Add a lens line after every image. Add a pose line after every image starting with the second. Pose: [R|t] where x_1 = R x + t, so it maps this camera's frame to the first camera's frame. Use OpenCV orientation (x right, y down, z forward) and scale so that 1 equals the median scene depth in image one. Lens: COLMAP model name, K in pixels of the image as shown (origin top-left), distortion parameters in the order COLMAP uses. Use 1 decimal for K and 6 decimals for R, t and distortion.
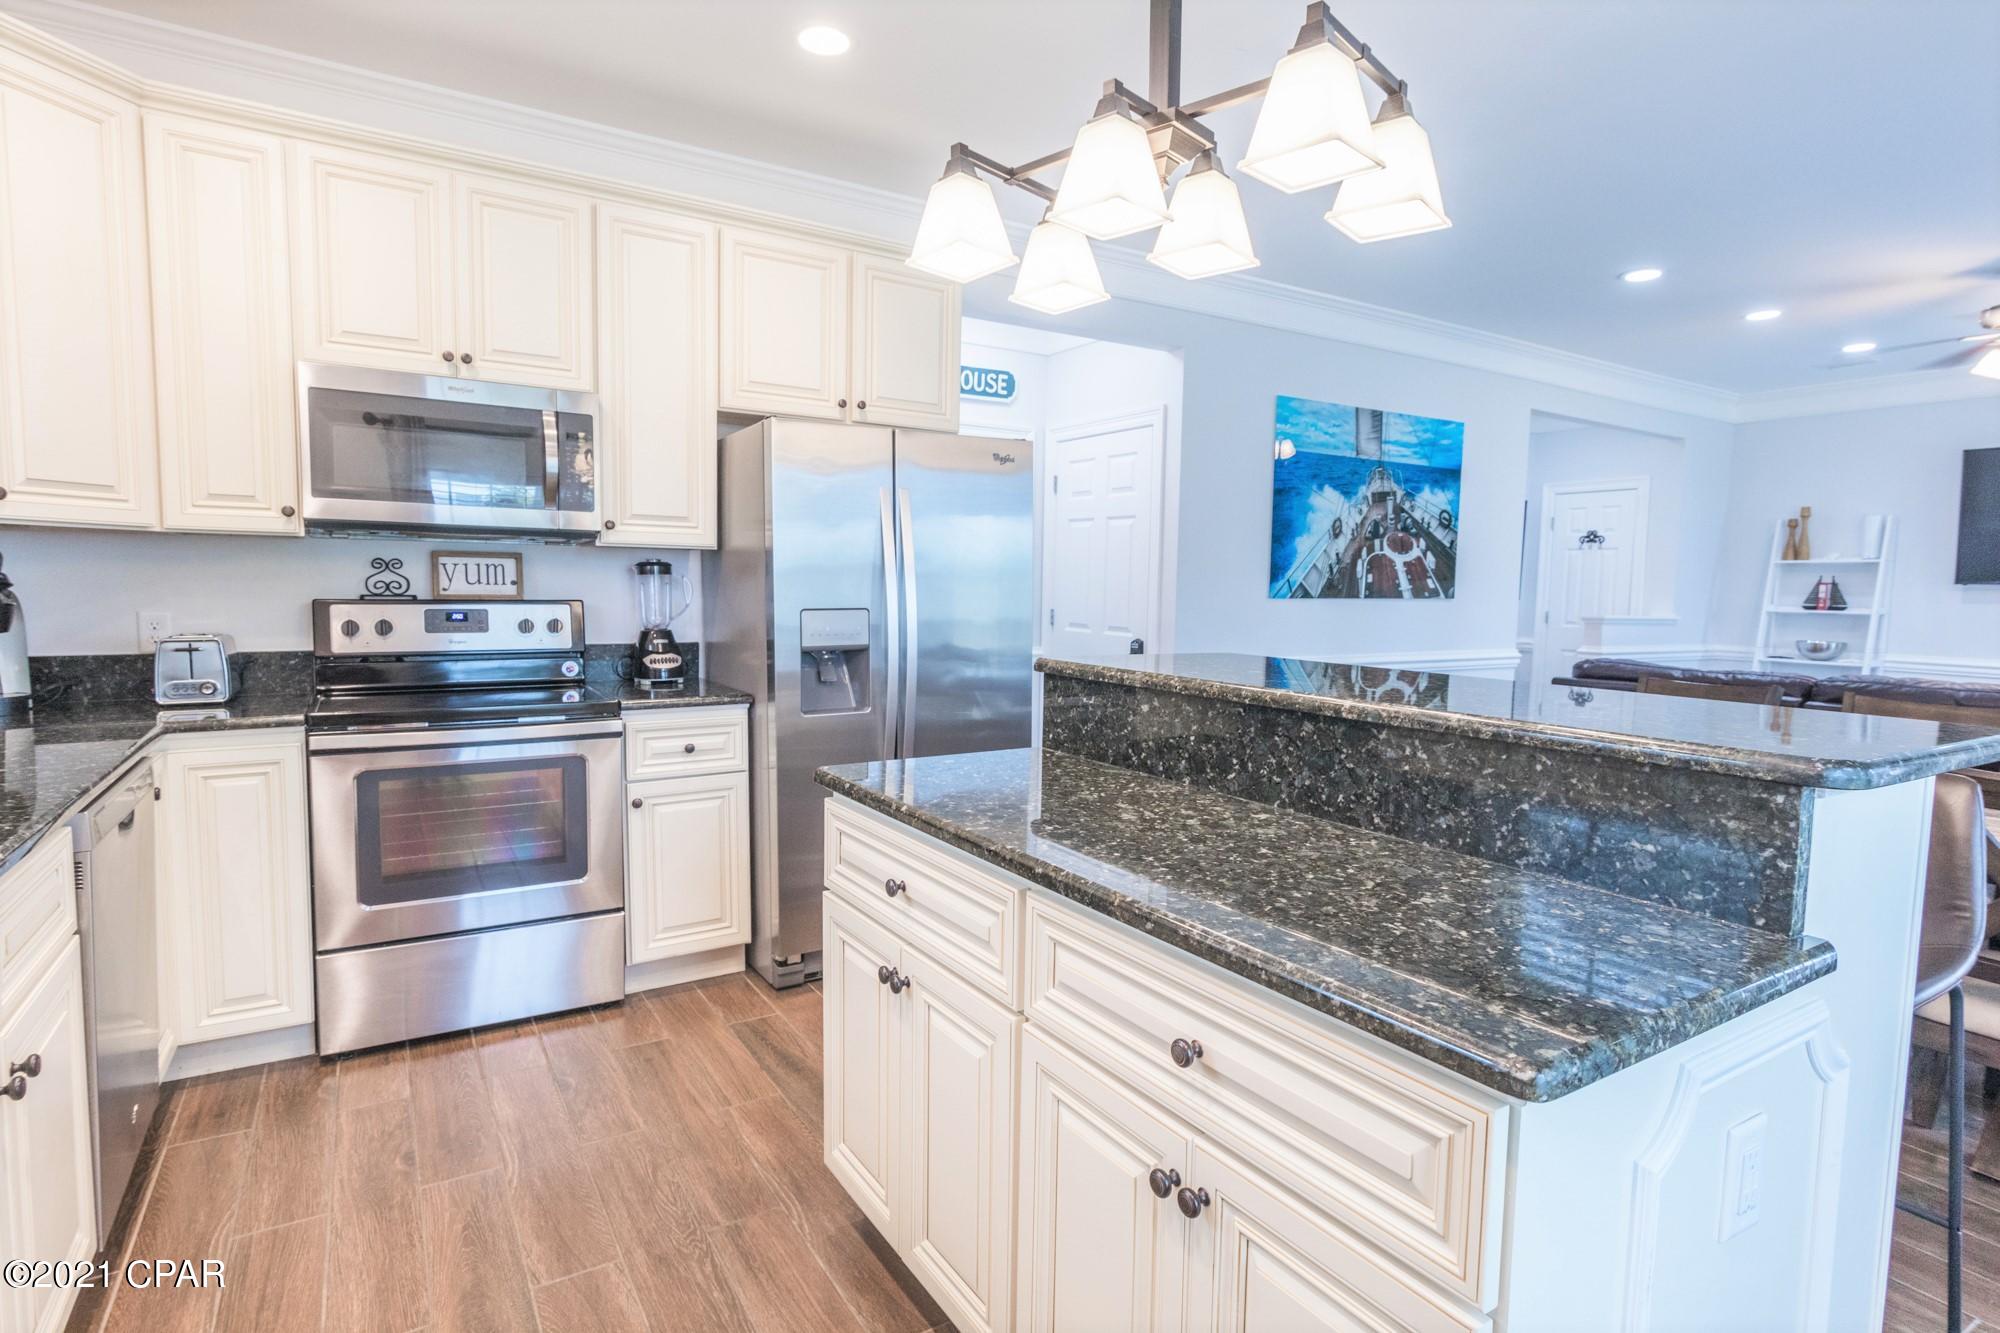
lens RADIAL K [[996.1, 0, 1000.0], [0, 996.1, 666.5], [0, 0, 1]] dist [0.002202, -0.000329]
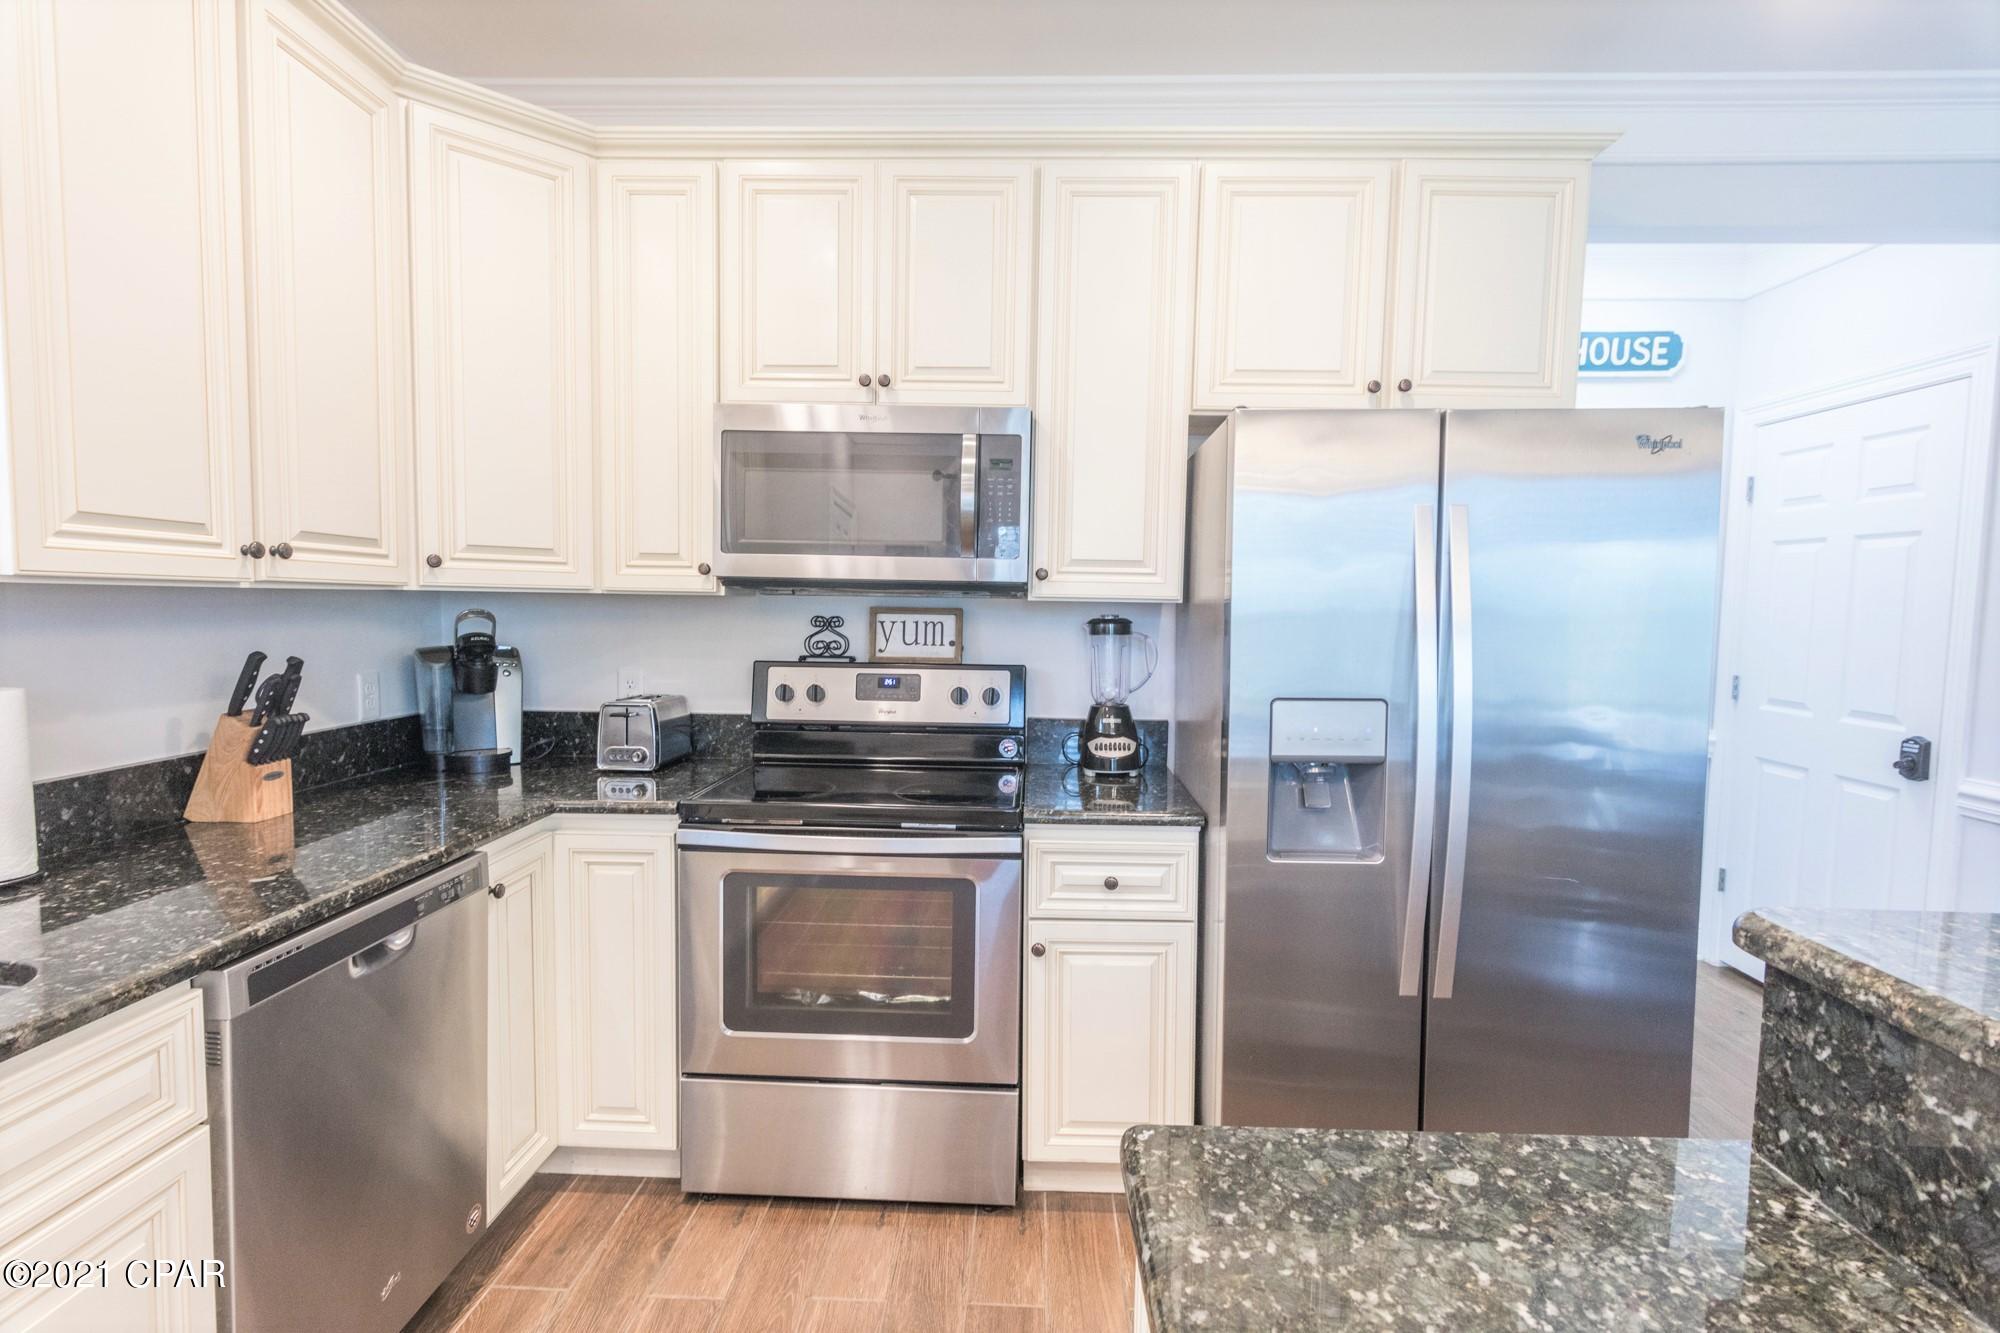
lens RADIAL K [[962.1, 0, 997.6], [0, 962.1, 666.6], [0, 0, 1]] dist [0.001055, 0.000316]
pose [[0.829738, 0.034513, -0.557085, 0.001254], [-0.050273, 0.998651, -0.013010, -0.058497], [0.555884, 0.038802, 0.830353, 0.359481]]
